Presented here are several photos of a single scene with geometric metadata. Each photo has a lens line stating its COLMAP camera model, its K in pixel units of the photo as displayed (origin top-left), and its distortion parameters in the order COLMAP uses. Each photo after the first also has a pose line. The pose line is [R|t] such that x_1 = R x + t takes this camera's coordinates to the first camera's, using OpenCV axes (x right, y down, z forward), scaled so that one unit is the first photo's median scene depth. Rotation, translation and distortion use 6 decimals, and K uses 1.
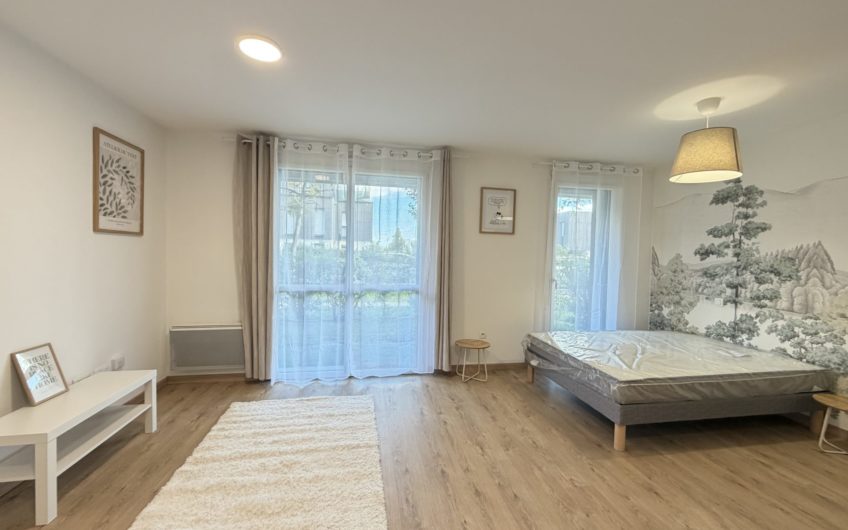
lens RADIAL K [[337.8, 0, 421.6], [0, 337.8, 265.1], [0, 0, 1]] dist [0.000656, 0.000238]
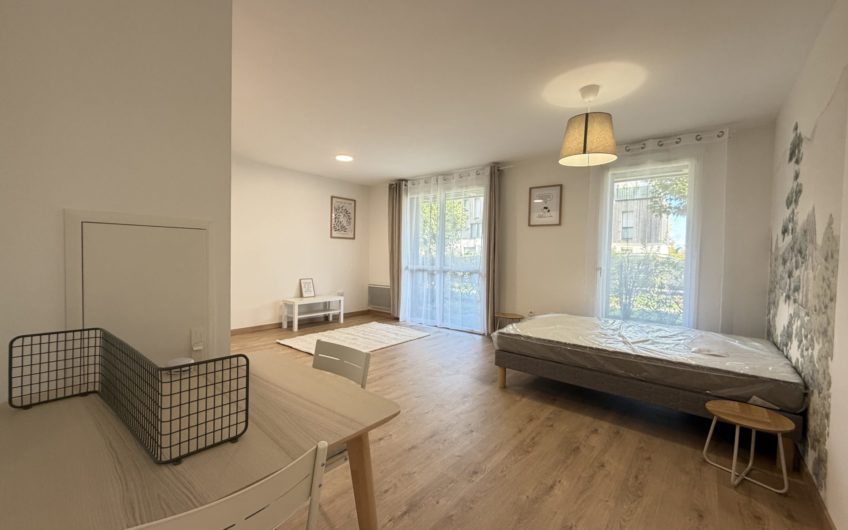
lens RADIAL K [[337.8, 0, 422.5], [0, 337.8, 265.0], [0, 0, 1]] dist [0.000656, 0.000238]
pose [[0.645231, 0.013675, -0.763865, 1.050135], [-0.029884, 0.999526, -0.007349, 0.075888], [0.763403, 0.027569, 0.645334, -0.059362]]
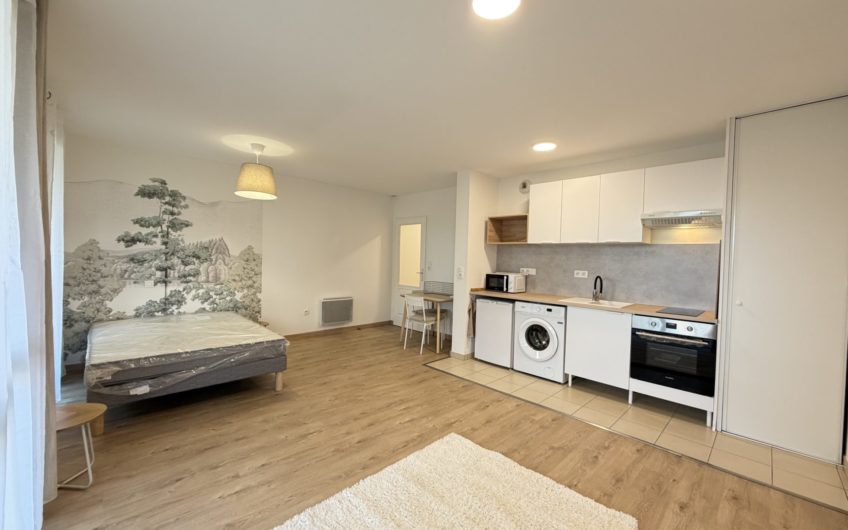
lens RADIAL K [[337.8, 0, 421.5], [0, 337.8, 264.8], [0, 0, 1]] dist [0.000656, 0.000238]
pose [[-0.557108, -0.053603, 0.828709, -0.653029], [-0.015525, 0.998412, 0.054144, -0.036157], [-0.830295, 0.017299, -0.557055, 0.976517]]
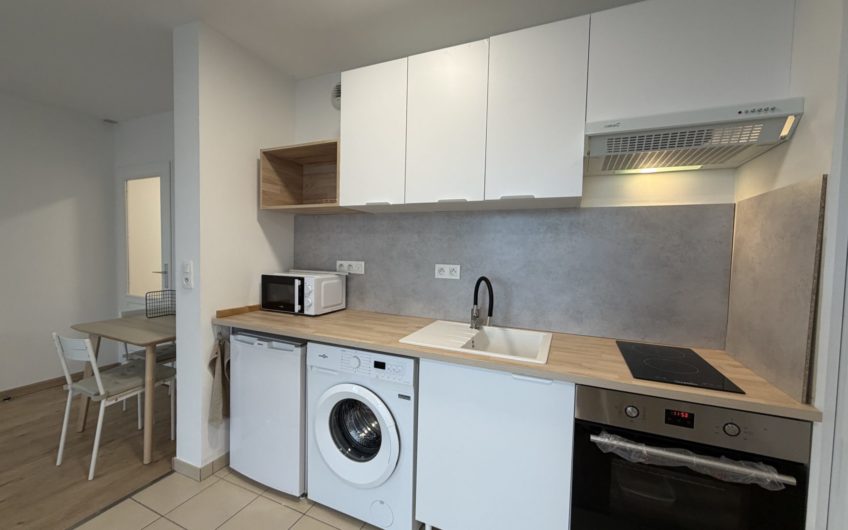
lens RADIAL K [[337.8, 0, 422.9], [0, 337.8, 262.6], [0, 0, 1]] dist [0.000656, 0.000238]
pose [[-0.827784, -0.059409, 0.557893, -0.238881], [-0.021623, 0.997017, 0.074087, -0.003014], [-0.560631, 0.049265, -0.826599, 0.300992]]
